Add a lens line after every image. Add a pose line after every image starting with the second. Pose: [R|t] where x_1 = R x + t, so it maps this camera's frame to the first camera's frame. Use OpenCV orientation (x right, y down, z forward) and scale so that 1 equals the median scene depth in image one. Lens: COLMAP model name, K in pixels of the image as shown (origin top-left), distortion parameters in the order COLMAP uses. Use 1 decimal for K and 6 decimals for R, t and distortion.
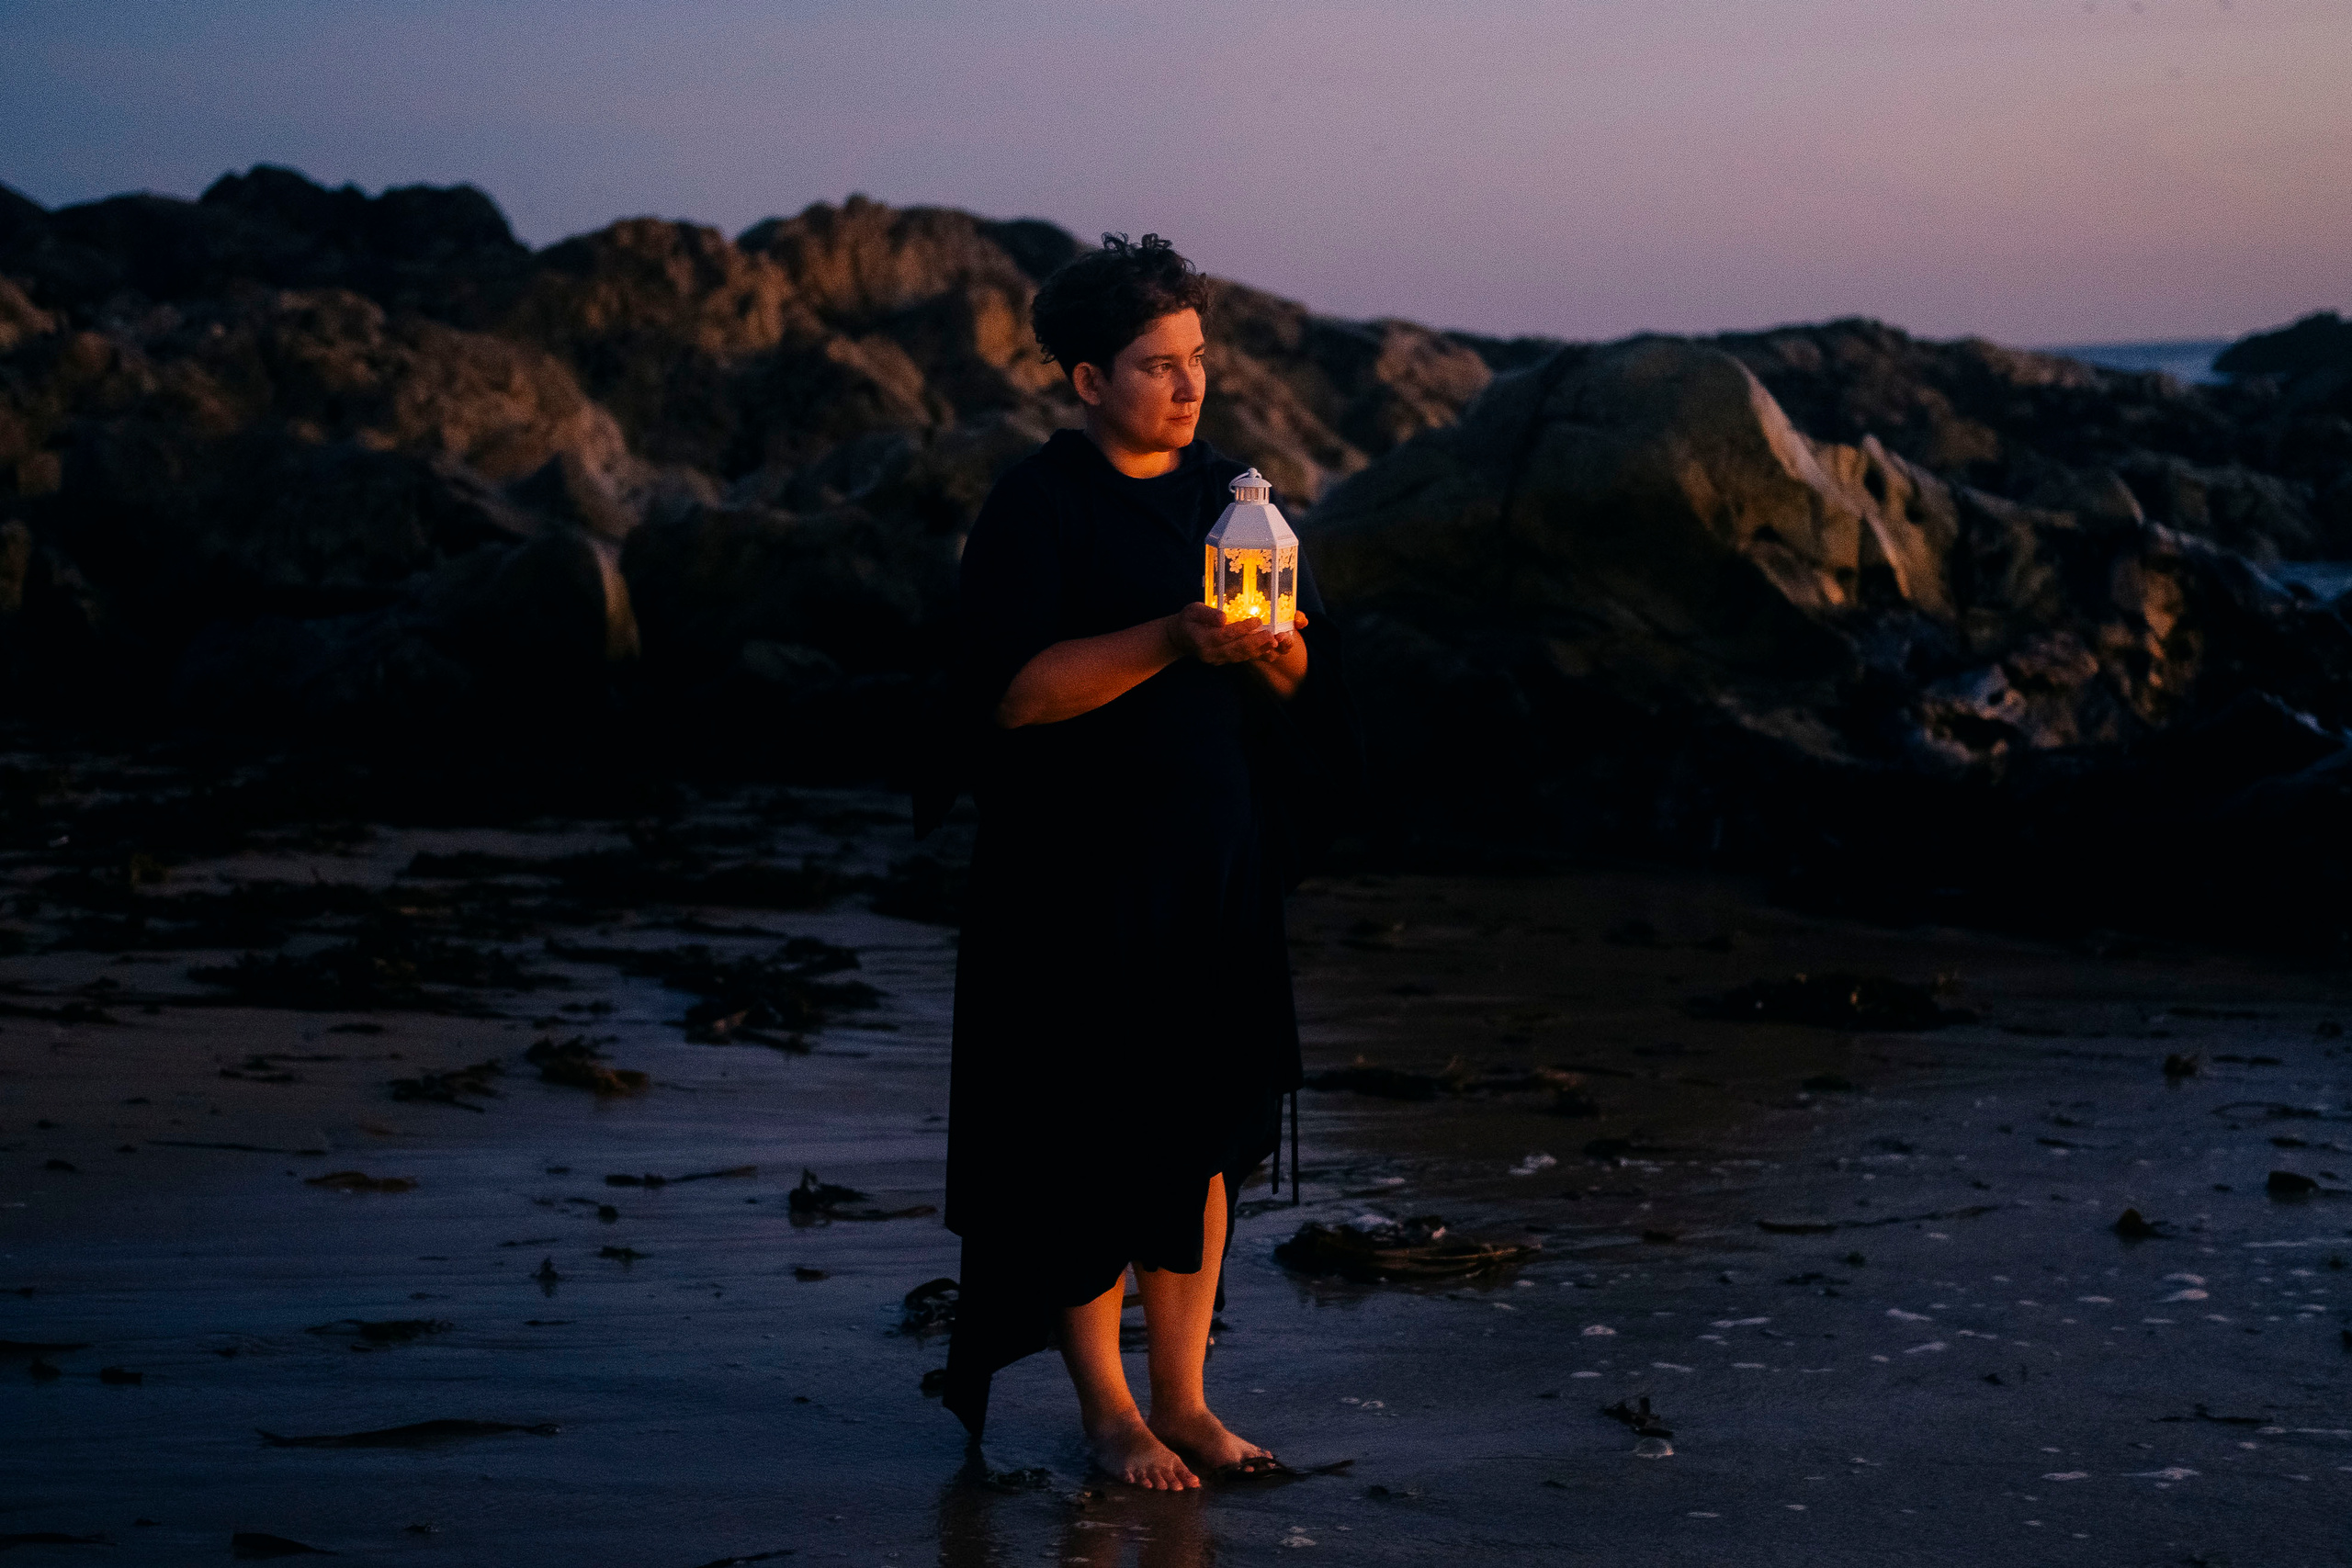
lens RADIAL K [[3542.6, 0, 1176.0], [0, 3542.6, 784.0], [0, 0, 1]] dist [-0.017699, 0.005416]
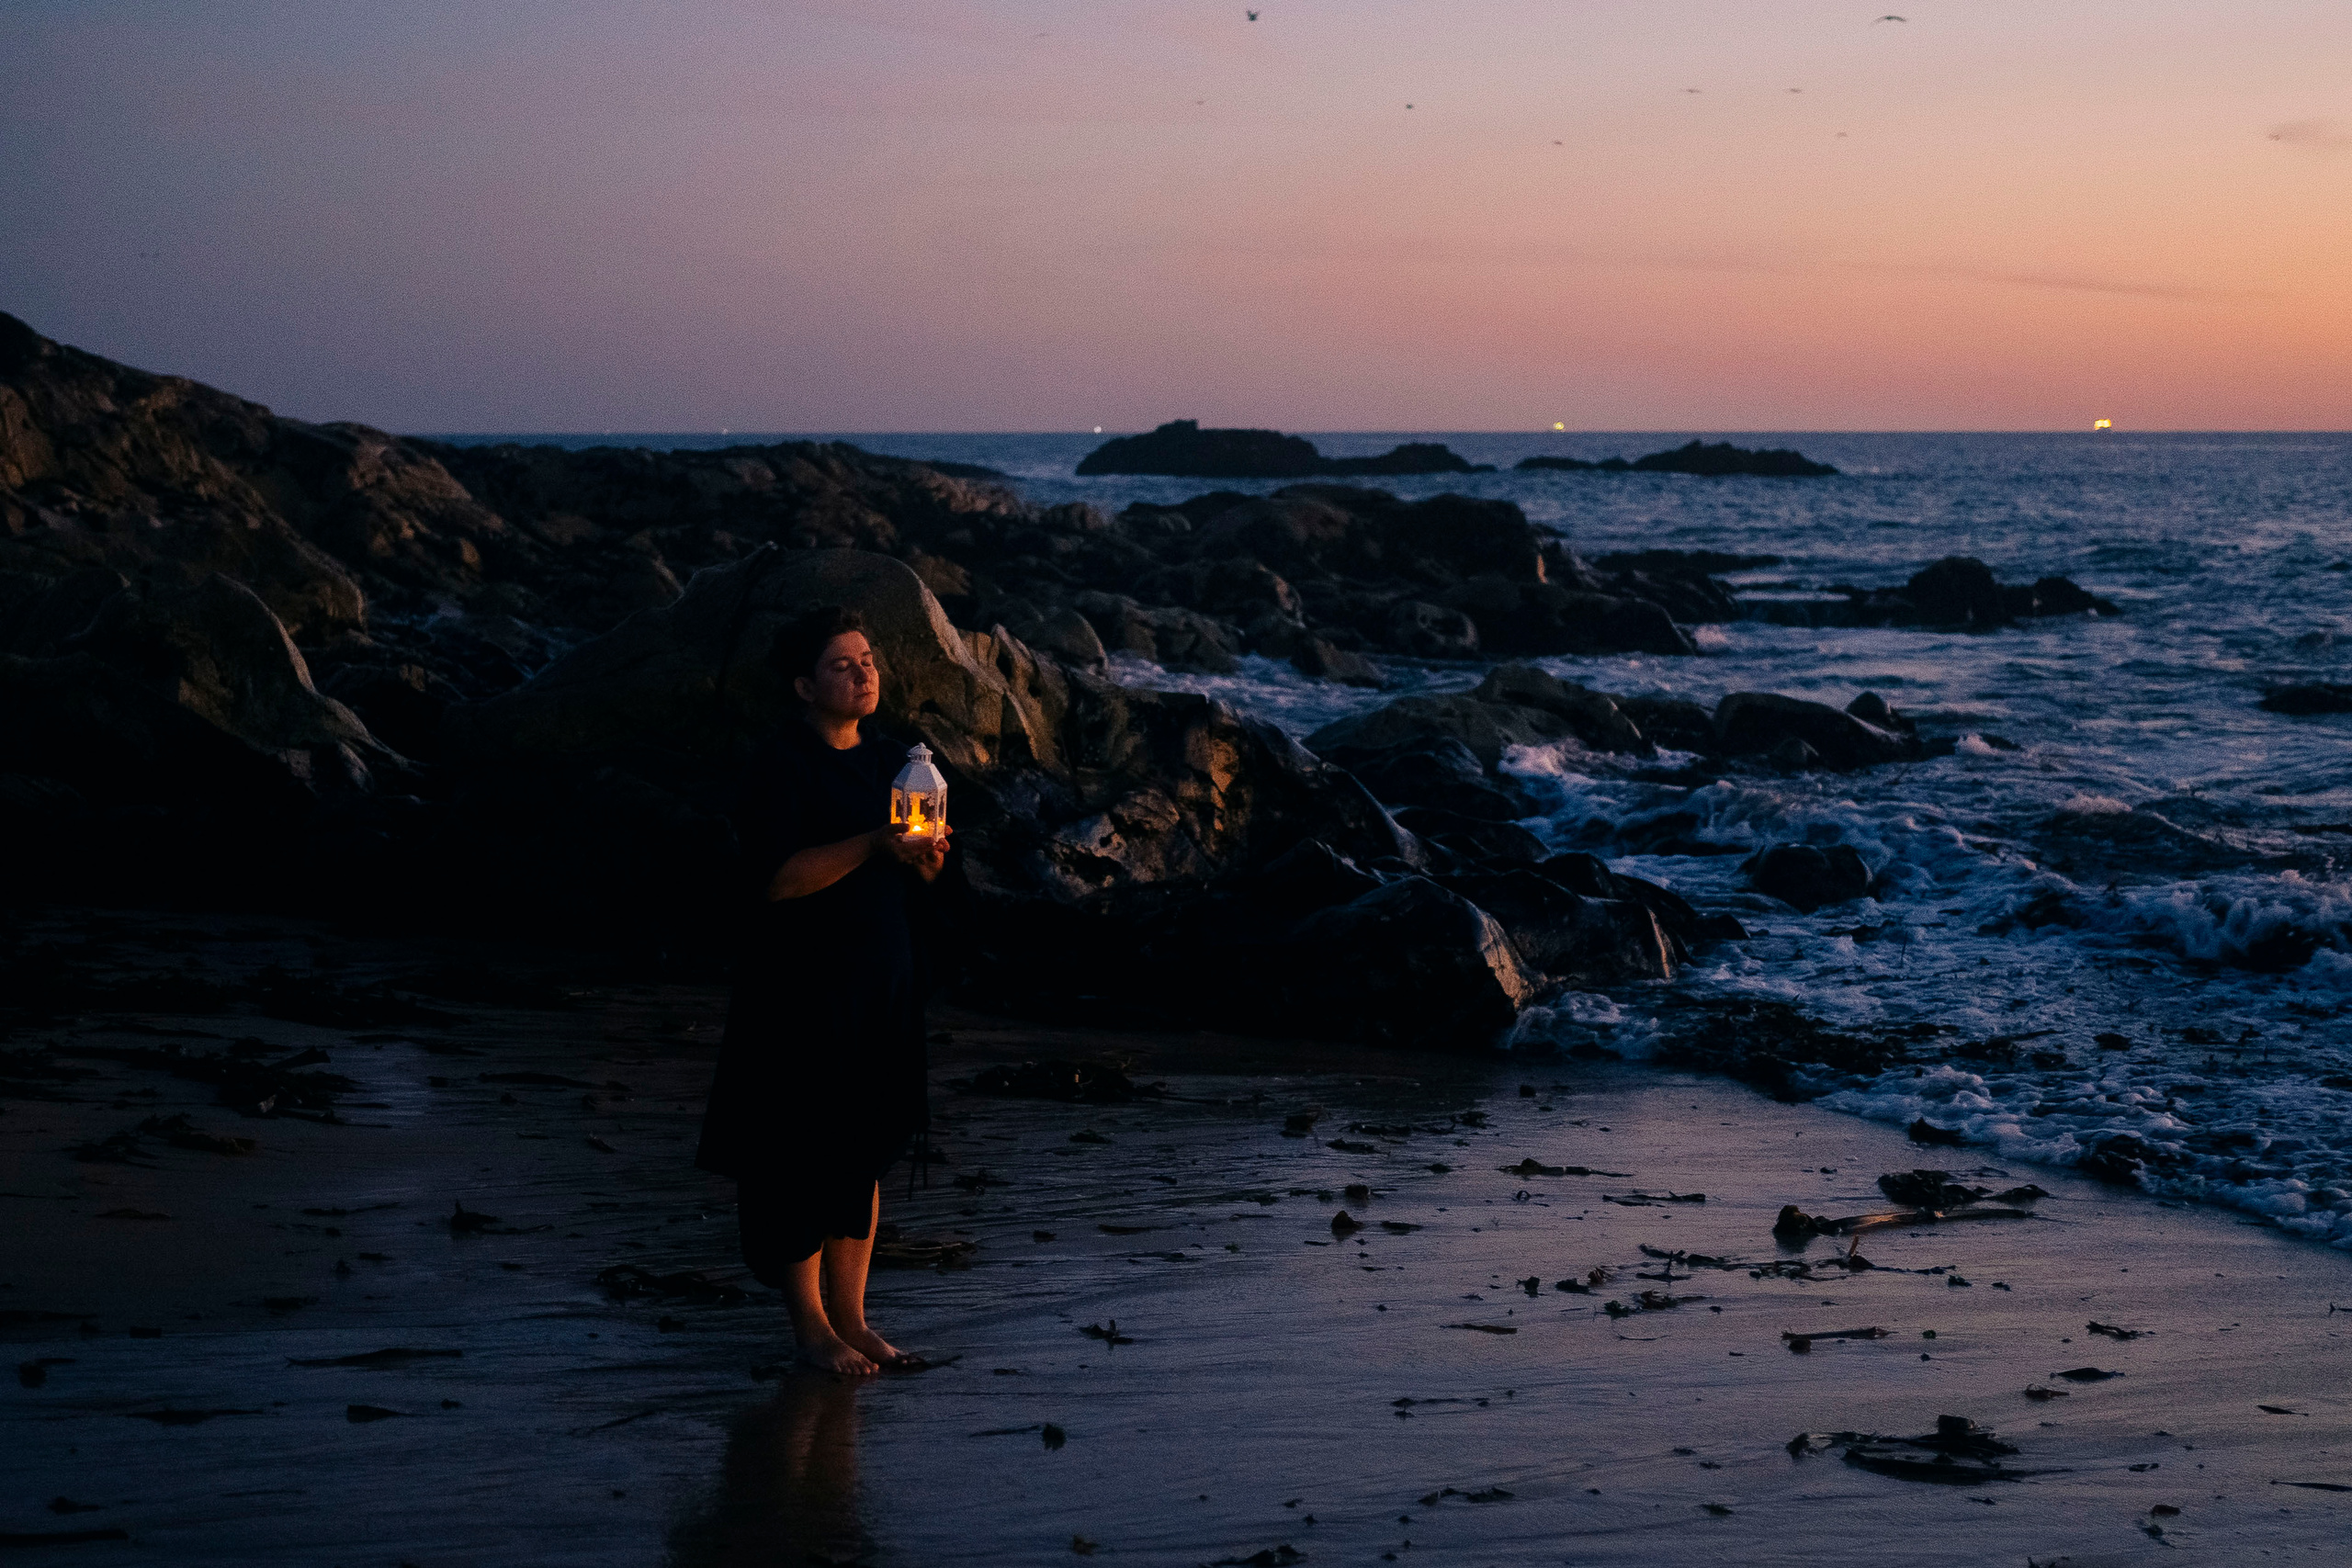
lens RADIAL K [[3494.6, 0, 1176.0], [0, 3494.6, 784.0], [0, 0, 1]] dist [-0.030320, 0.097338]
pose [[0.954835, 0.014557, 0.296781, -0.113022], [-0.005898, 0.999531, -0.030052, -0.007591], [-0.297079, 0.026944, 0.954473, -0.188710]]
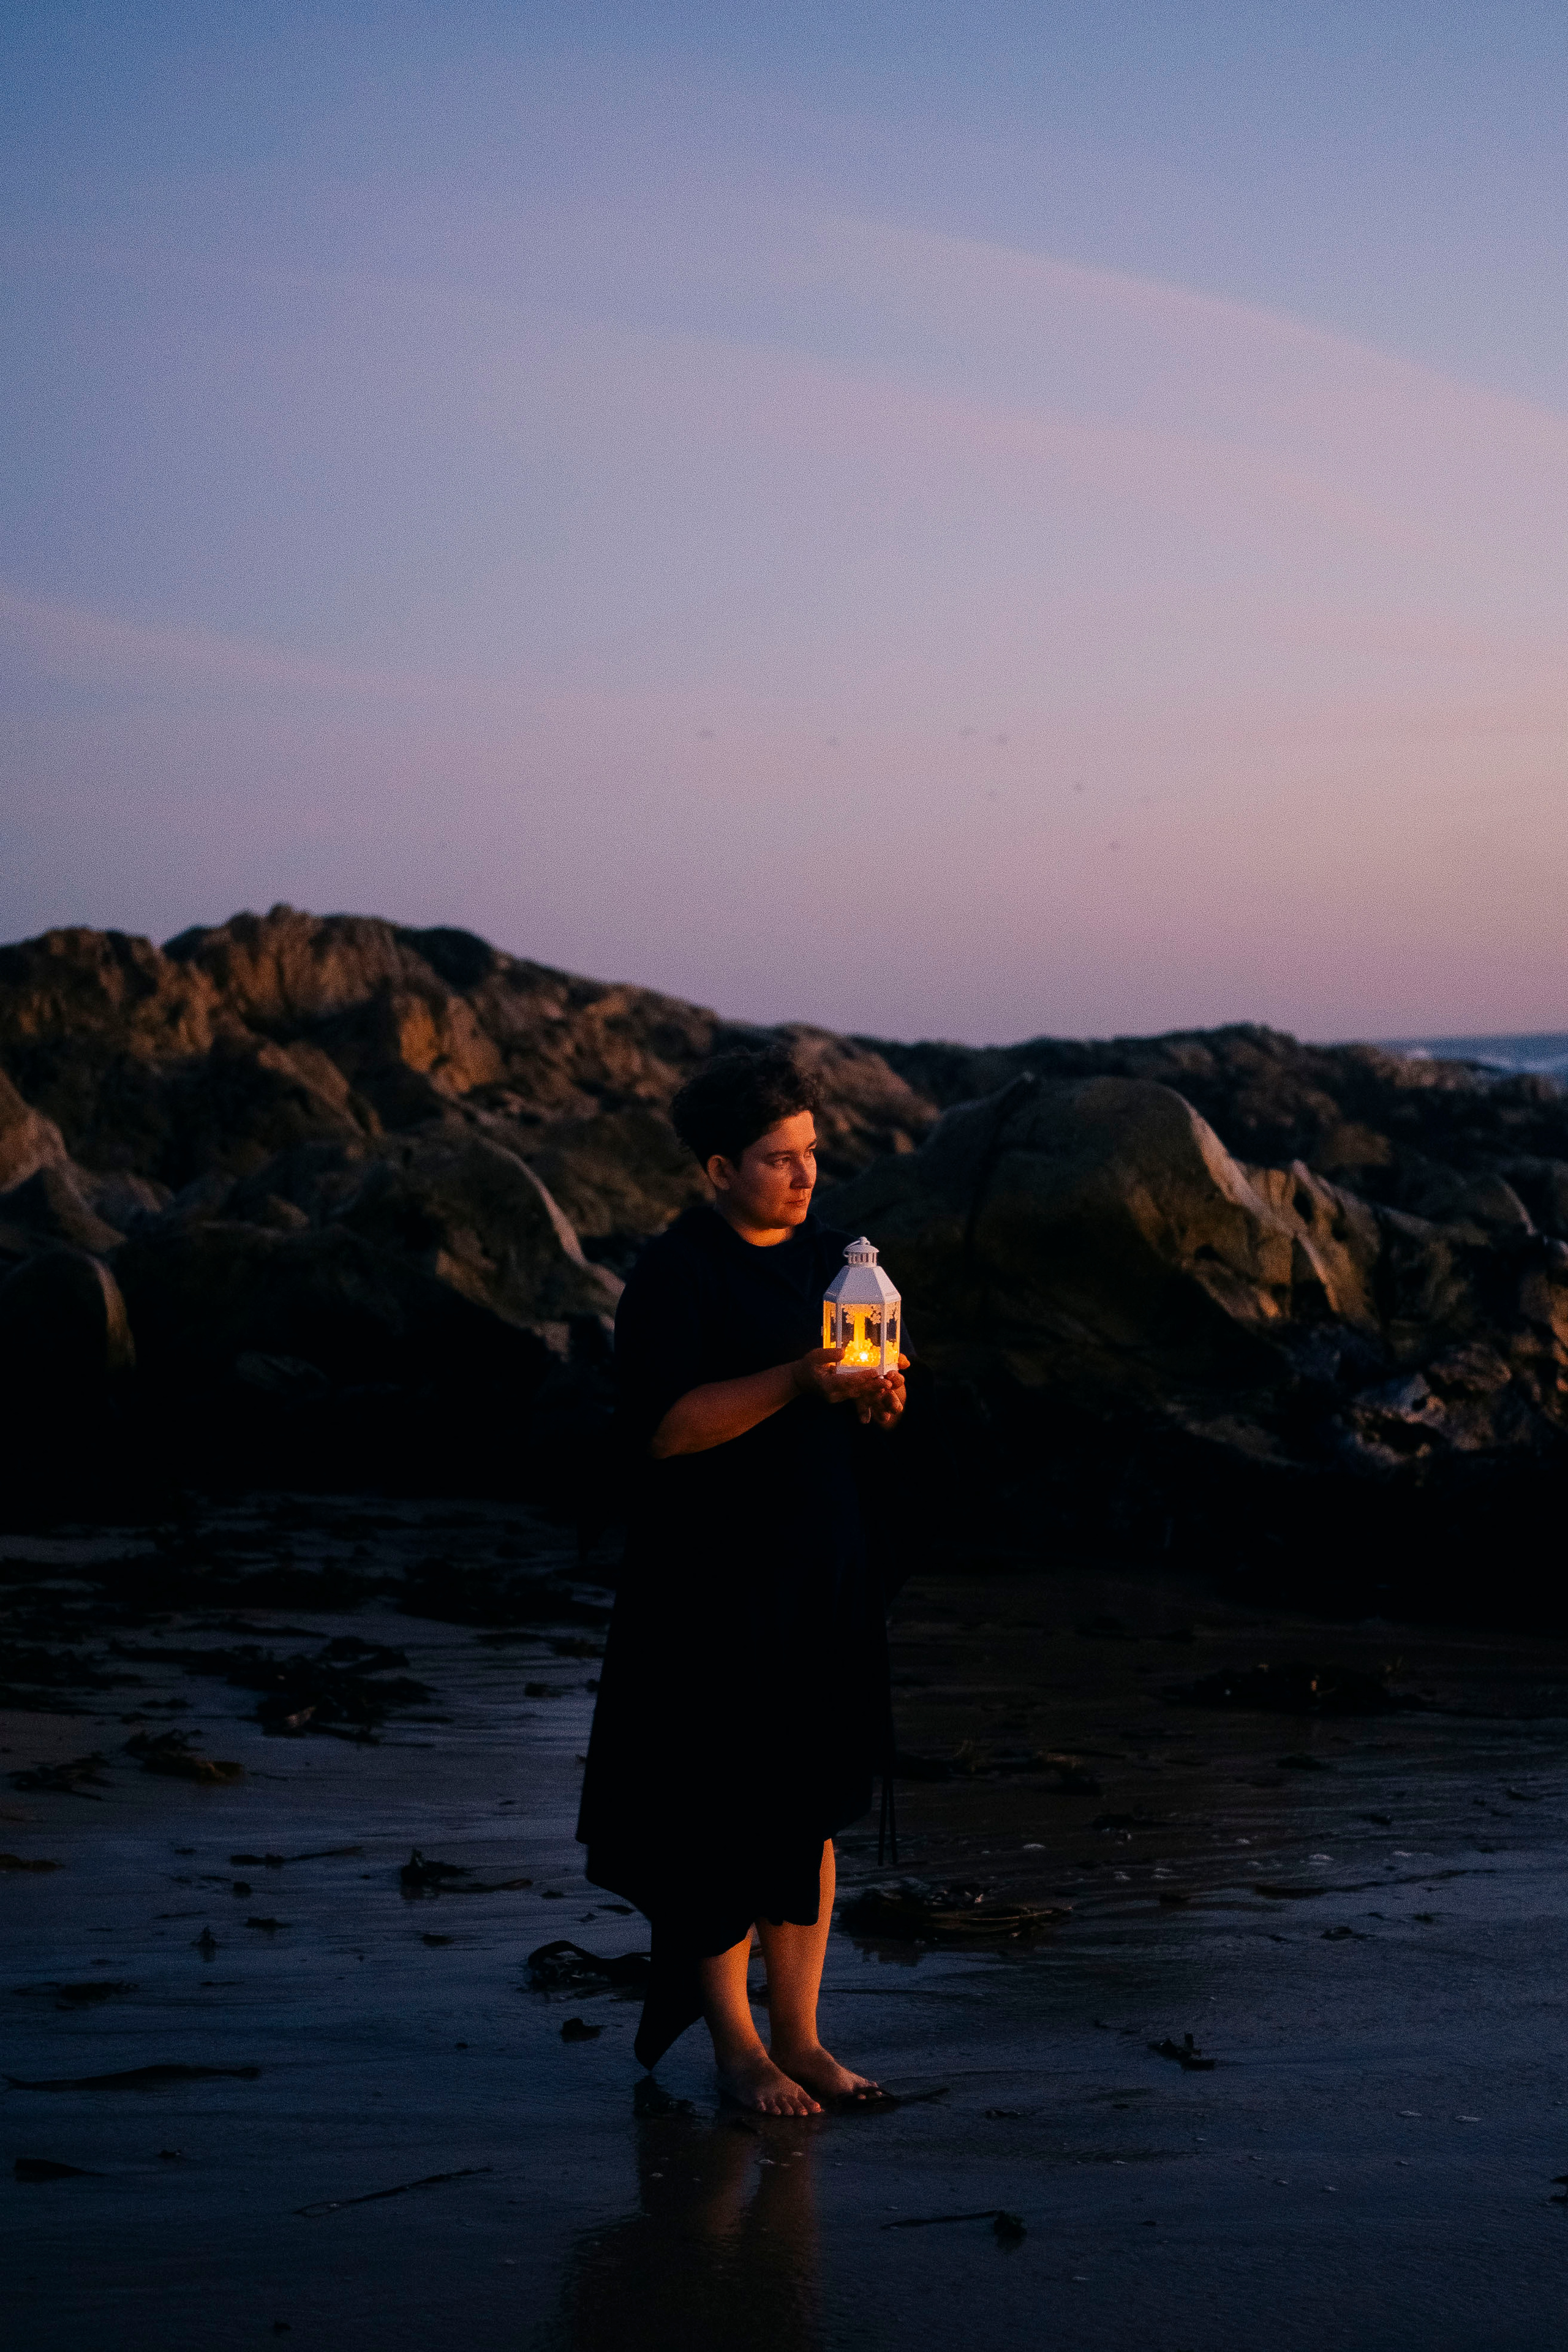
lens RADIAL K [[3495.0, 0, 784.0], [0, 3495.0, 1176.0], [0, 0, 1]] dist [-0.030320, 0.097338]
pose [[0.998330, -0.000378, 0.057761, -0.023749], [0.005352, 0.996283, -0.085979, -0.003154], [-0.057514, 0.086145, 0.994621, -0.055139]]
